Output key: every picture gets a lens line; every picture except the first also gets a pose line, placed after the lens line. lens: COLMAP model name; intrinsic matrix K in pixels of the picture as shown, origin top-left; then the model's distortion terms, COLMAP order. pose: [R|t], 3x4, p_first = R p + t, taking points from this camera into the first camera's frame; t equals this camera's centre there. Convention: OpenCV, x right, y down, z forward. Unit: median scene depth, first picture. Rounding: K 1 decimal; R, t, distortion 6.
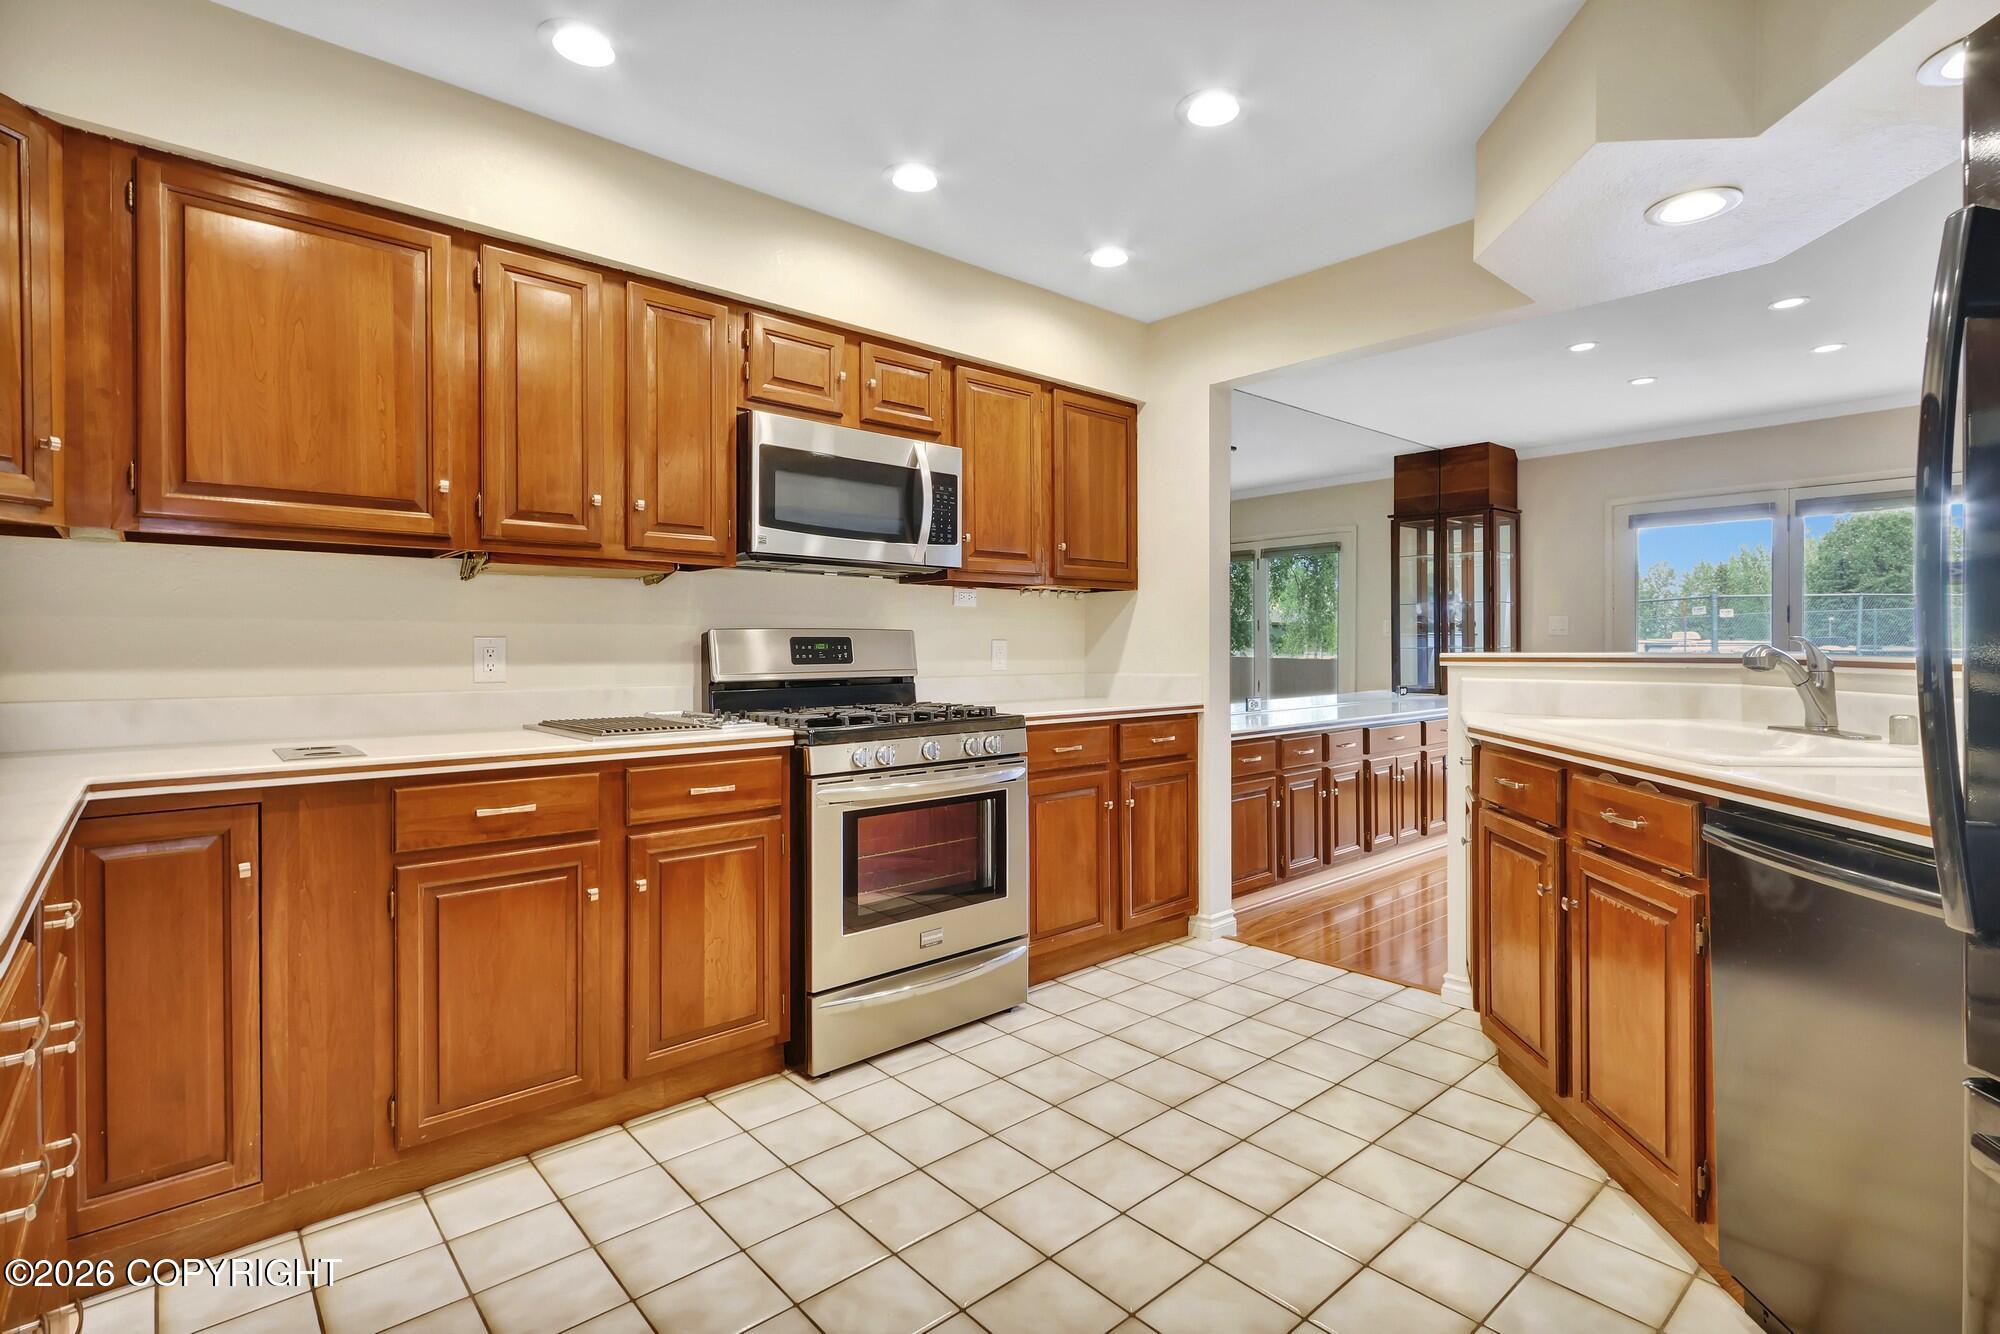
lens RADIAL K [[920.7, 0, 1018.9], [0, 920.7, 650.7], [0, 0, 1]] dist [0.011331, -0.005305]
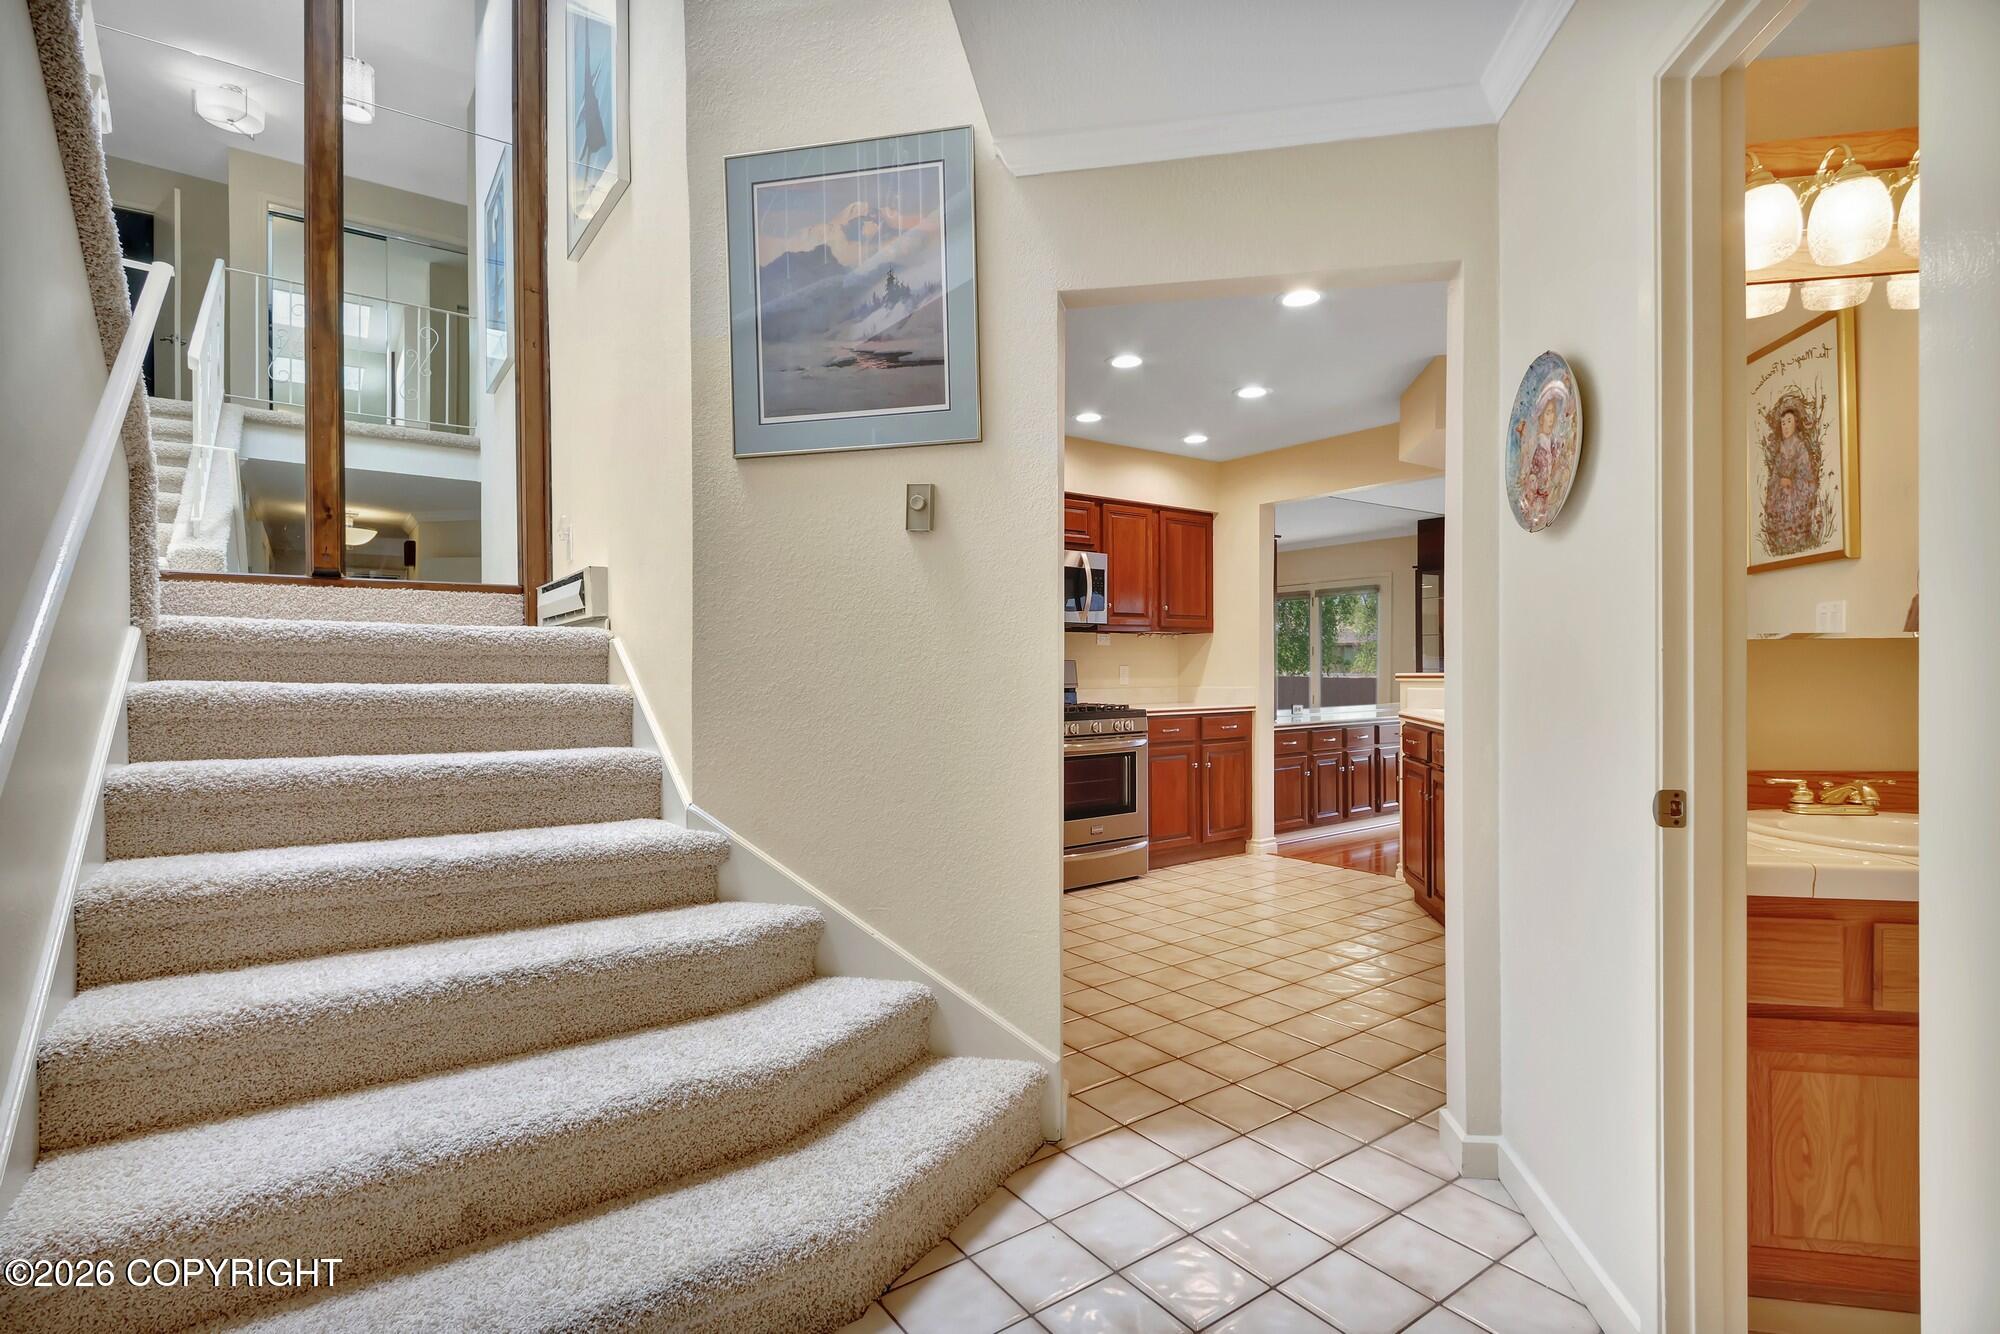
lens RADIAL K [[920.7, 0, 992.9], [0, 920.7, 675.2], [0, 0, 1]] dist [0.011331, -0.005305]
pose [[0.993895, 0.000134, -0.110326, -0.074250], [0.000617, 0.999977, 0.006771, -0.005840], [0.110324, -0.006797, 0.993872, -0.631685]]
